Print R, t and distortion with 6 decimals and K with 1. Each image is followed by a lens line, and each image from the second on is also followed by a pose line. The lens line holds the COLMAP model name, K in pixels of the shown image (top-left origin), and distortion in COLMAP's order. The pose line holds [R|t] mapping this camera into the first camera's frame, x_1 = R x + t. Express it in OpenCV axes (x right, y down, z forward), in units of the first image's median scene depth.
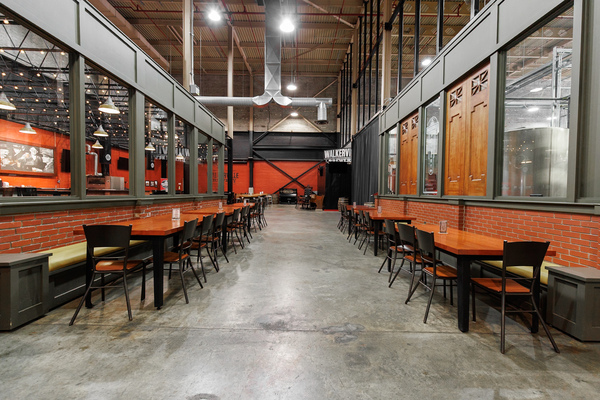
lens RADIAL K [[268.8, 0, 298.1], [0, 268.8, 199.9], [0, 0, 1]] dist [0.006192, 0.000127]
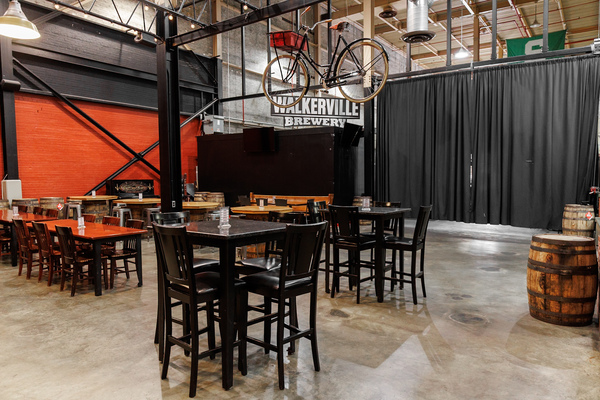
lens RADIAL K [[407.1, 0, 305.3], [0, 407.1, 203.3], [0, 0, 1]] dist [0.009739, 0.001841]
pose [[0.547956, -0.078928, 0.832775, -0.571445], [0.047367, 0.996869, 0.063313, -0.046642], [-0.835165, 0.004754, 0.549979, 0.667966]]
